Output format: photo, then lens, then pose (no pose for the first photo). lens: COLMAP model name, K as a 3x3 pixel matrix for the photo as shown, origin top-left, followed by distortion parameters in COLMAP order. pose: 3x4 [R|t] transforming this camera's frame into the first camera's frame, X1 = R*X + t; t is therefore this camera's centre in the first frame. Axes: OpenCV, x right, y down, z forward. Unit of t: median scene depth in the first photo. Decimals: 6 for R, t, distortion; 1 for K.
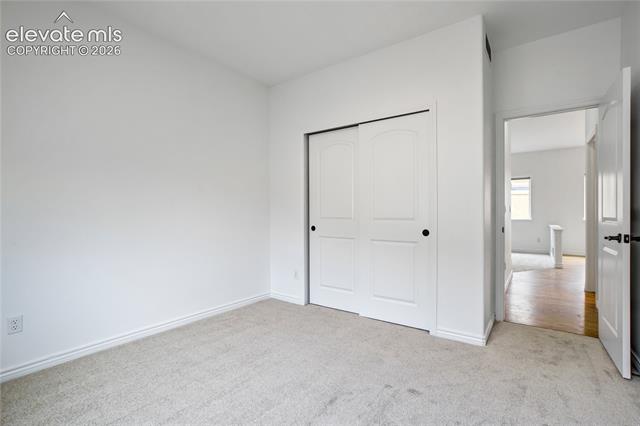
lens RADIAL K [[302.4, 0, 319.3], [0, 302.4, 213.6], [0, 0, 1]] dist [-0.033410, 0.014659]
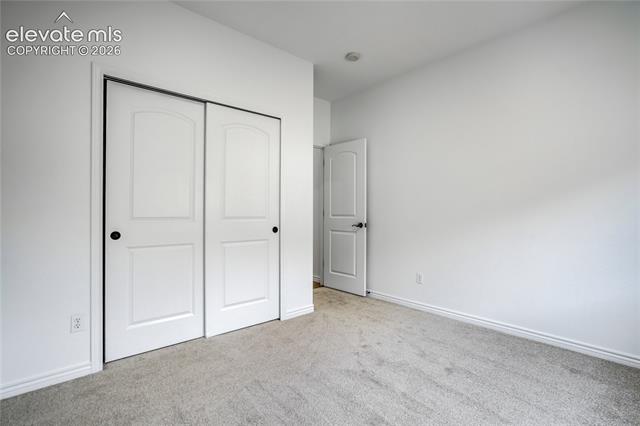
lens RADIAL K [[302.4, 0, 320.2], [0, 302.4, 212.0], [0, 0, 1]] dist [-0.033410, 0.014659]
pose [[0.195956, 0.009442, 0.980567, -0.666576], [0.002439, 0.999946, -0.010116, 0.010613], [-0.980610, 0.004374, 0.195922, 0.605690]]
